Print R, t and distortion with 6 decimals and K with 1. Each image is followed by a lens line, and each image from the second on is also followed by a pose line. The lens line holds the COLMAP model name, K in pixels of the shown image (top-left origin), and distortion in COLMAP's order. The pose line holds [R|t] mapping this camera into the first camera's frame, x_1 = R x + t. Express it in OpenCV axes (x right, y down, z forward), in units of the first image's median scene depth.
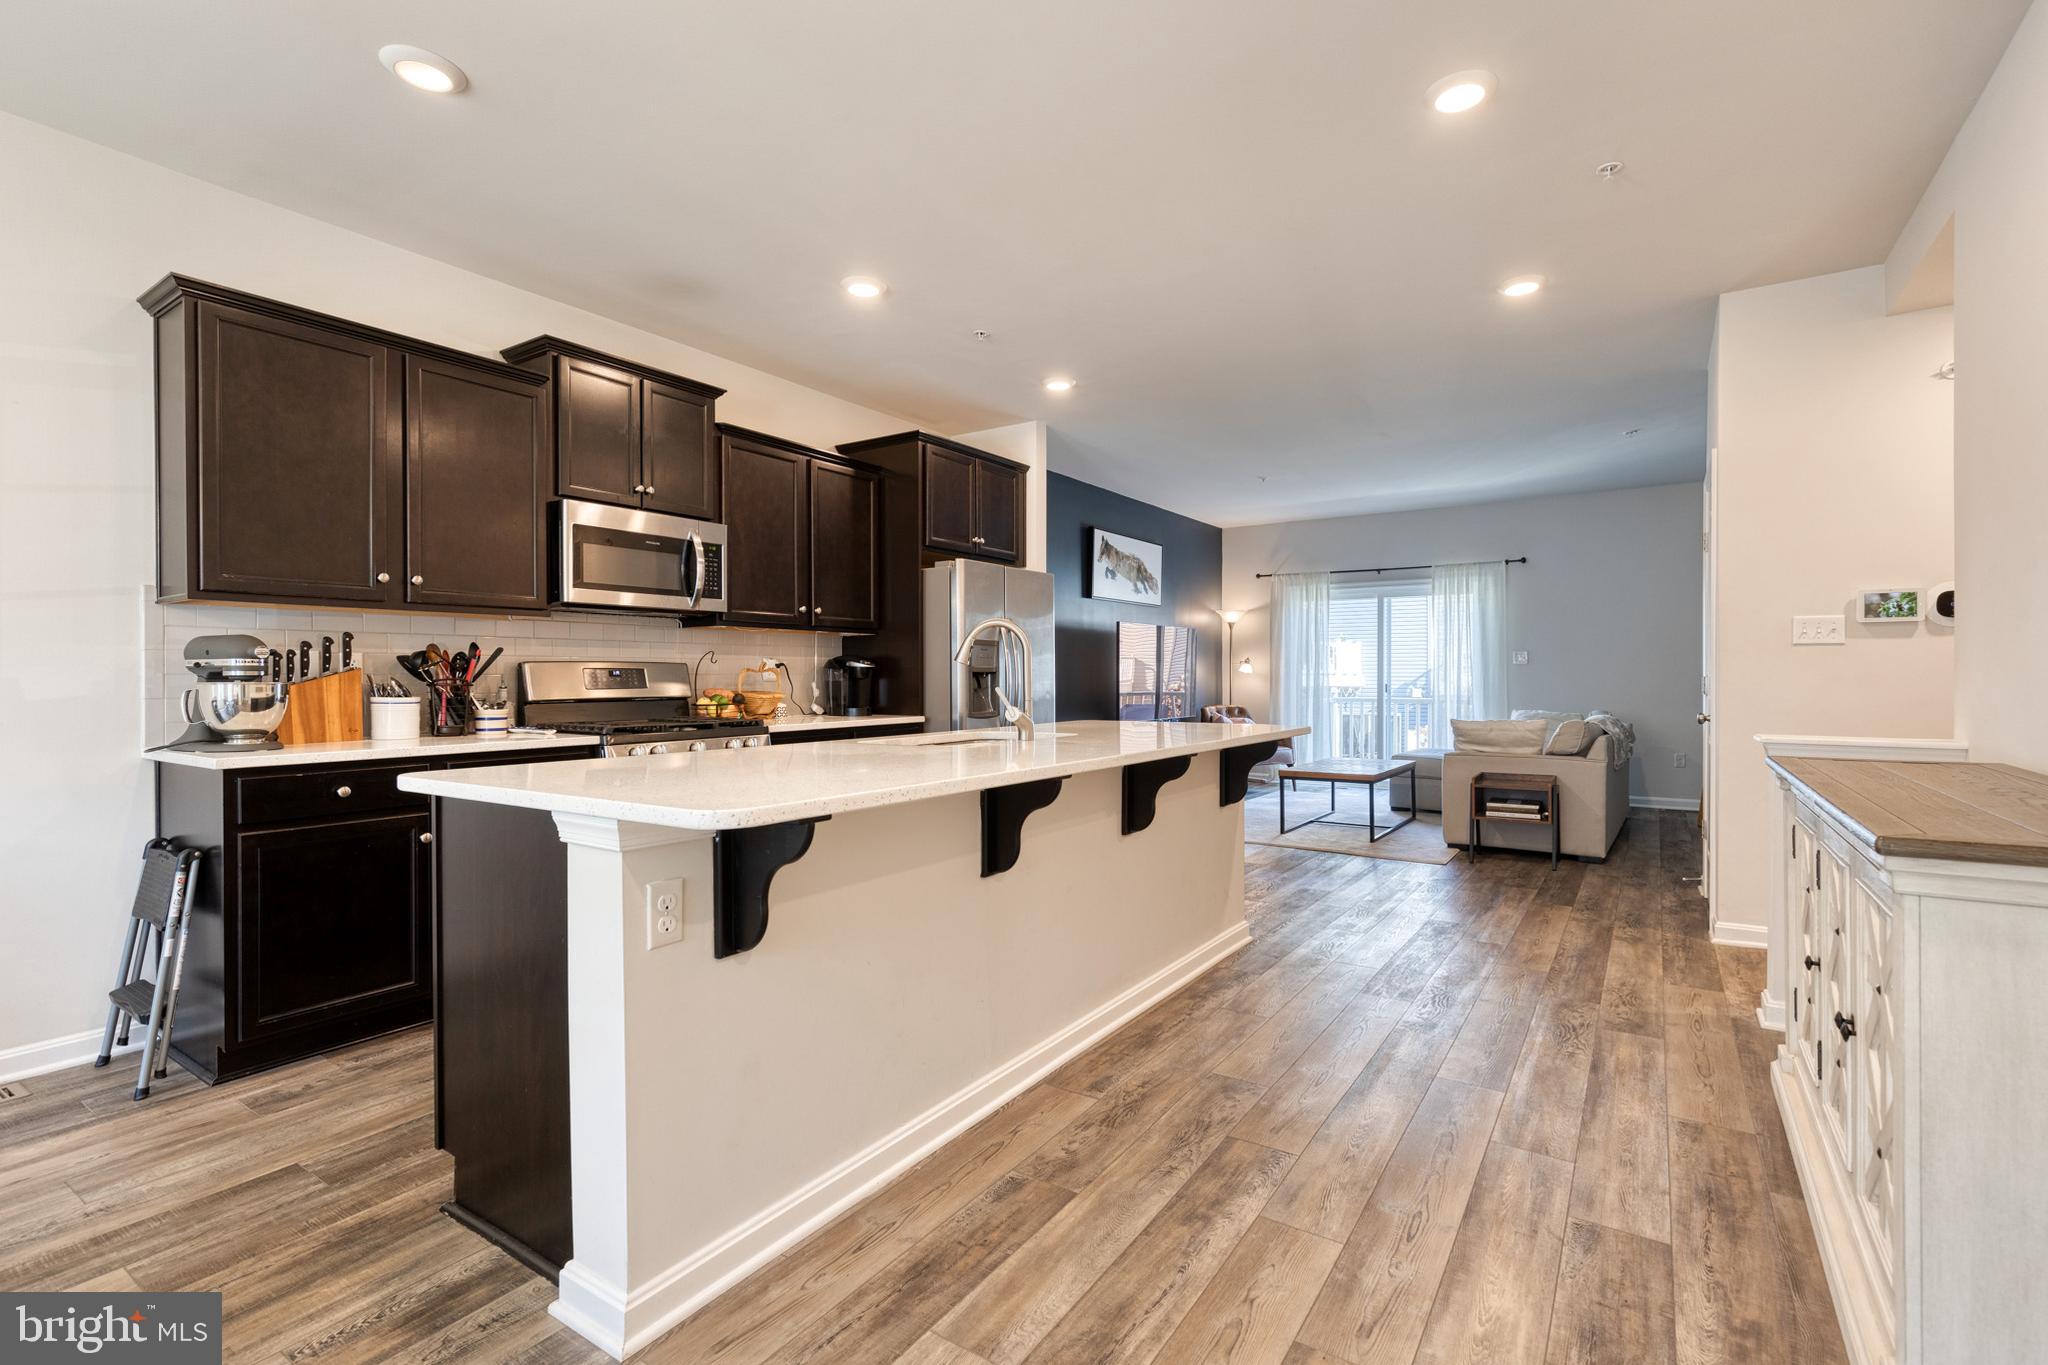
lens RADIAL K [[916.6, 0, 1032.2], [0, 916.6, 679.4], [0, 0, 1]] dist [0.005695, 0.000828]
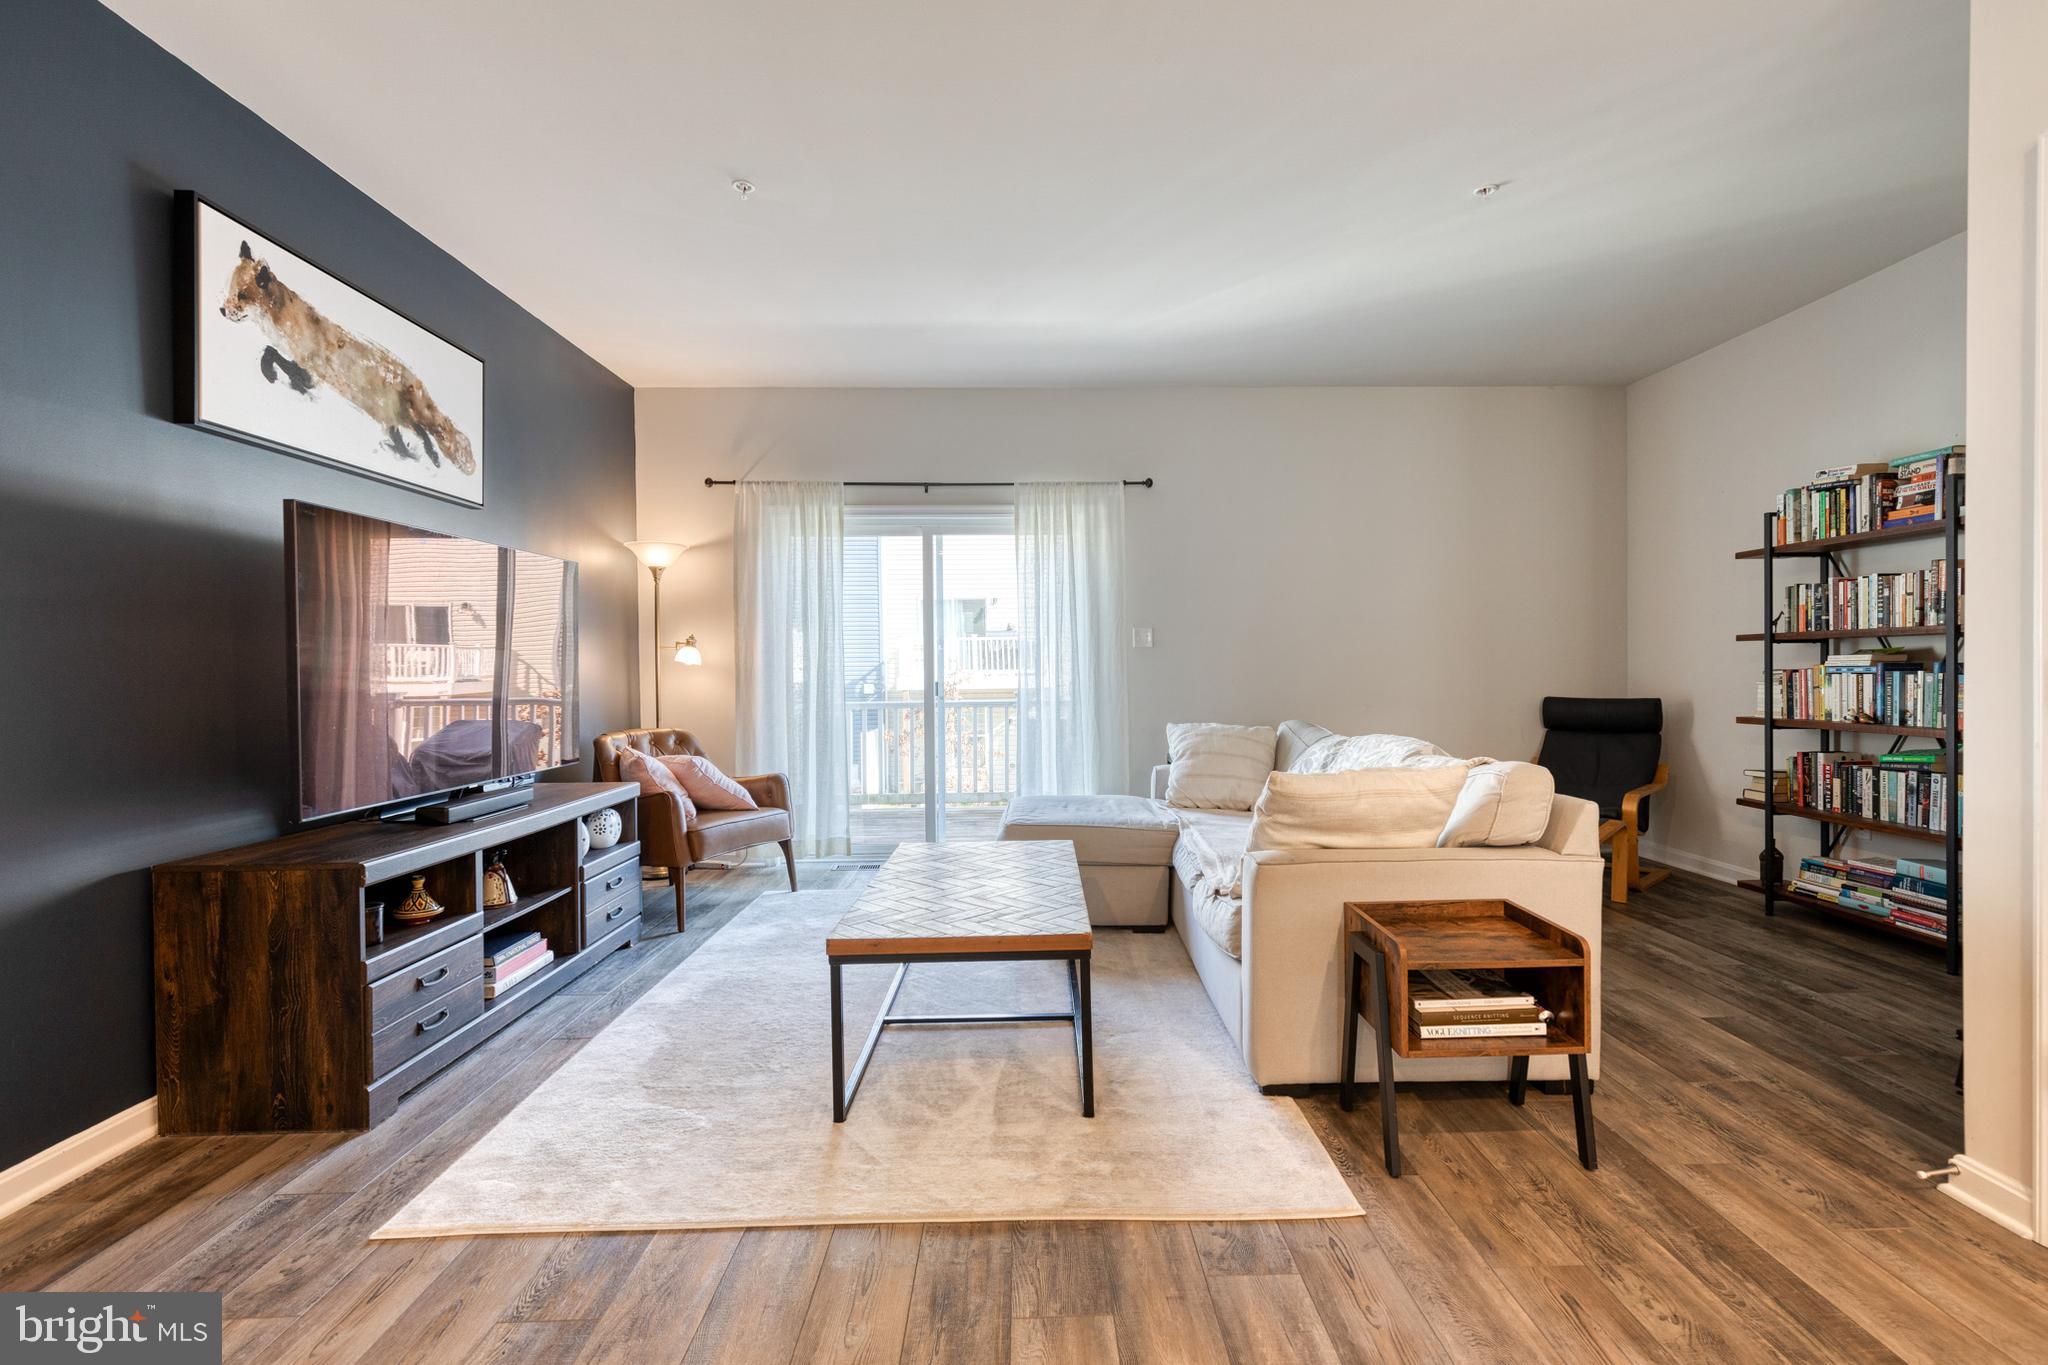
lens RADIAL K [[916.6, 0, 1040.5], [0, 916.6, 682.1], [0, 0, 1]] dist [0.005695, 0.000828]
pose [[0.811533, -0.016683, 0.584069, 0.109856], [0.011155, 0.999852, 0.013060, -0.002405], [-0.584201, -0.004083, 0.811599, 0.556723]]
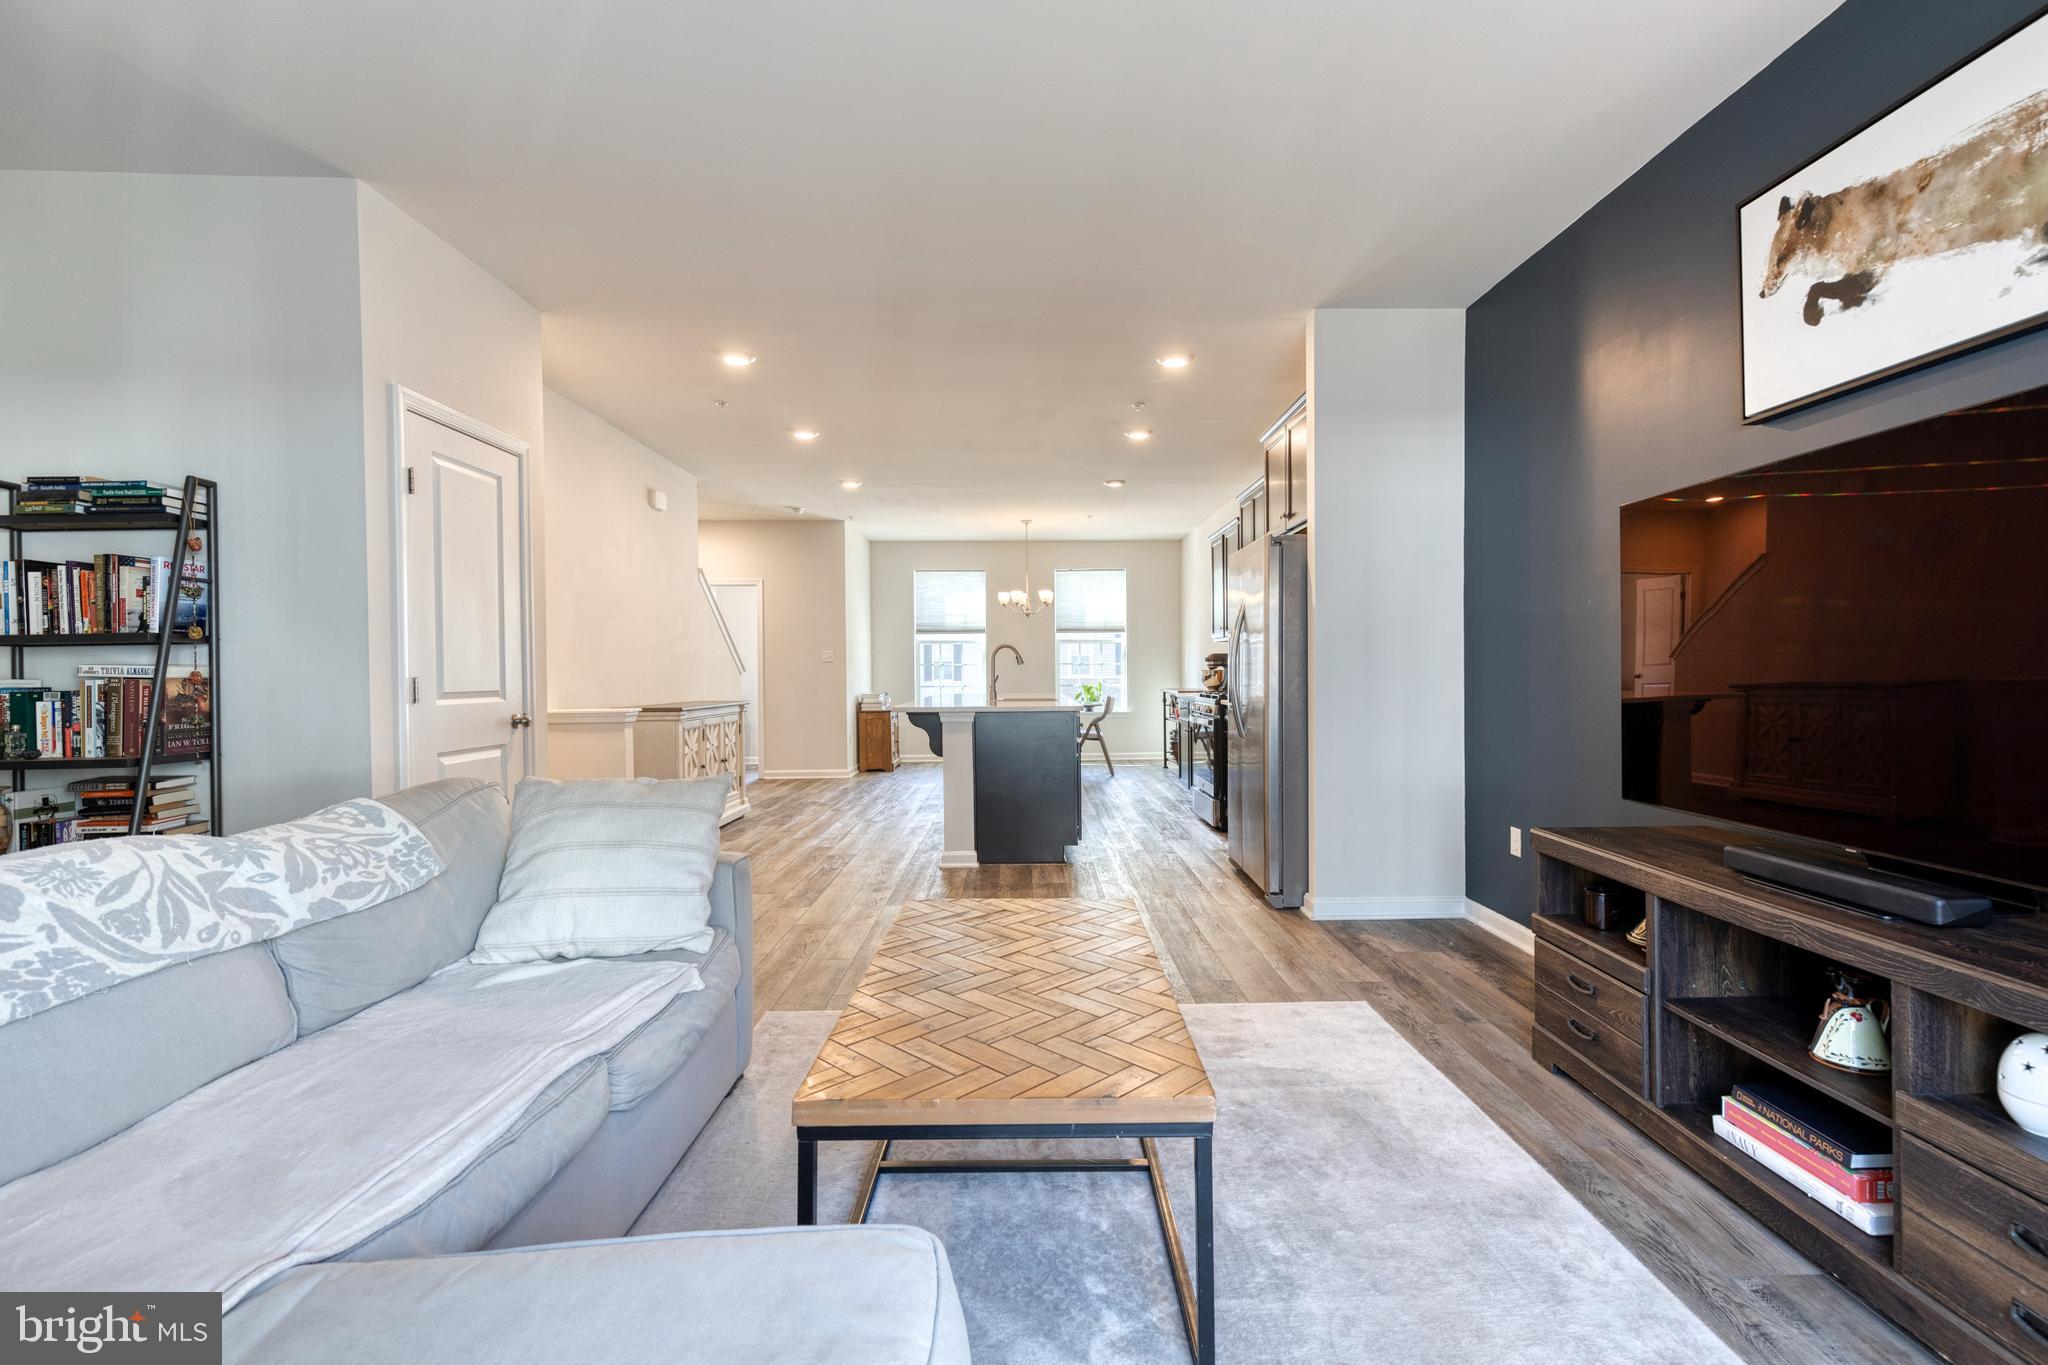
lens RADIAL K [[916.6, 0, 1024.6], [0, 916.6, 671.6], [0, 0, 1]] dist [0.005695, 0.000828]
pose [[-0.821748, 0.005687, -0.569823, 0.445679], [0.003985, 0.999983, 0.004234, -0.003357], [0.569838, 0.001209, -0.821756, 1.081689]]
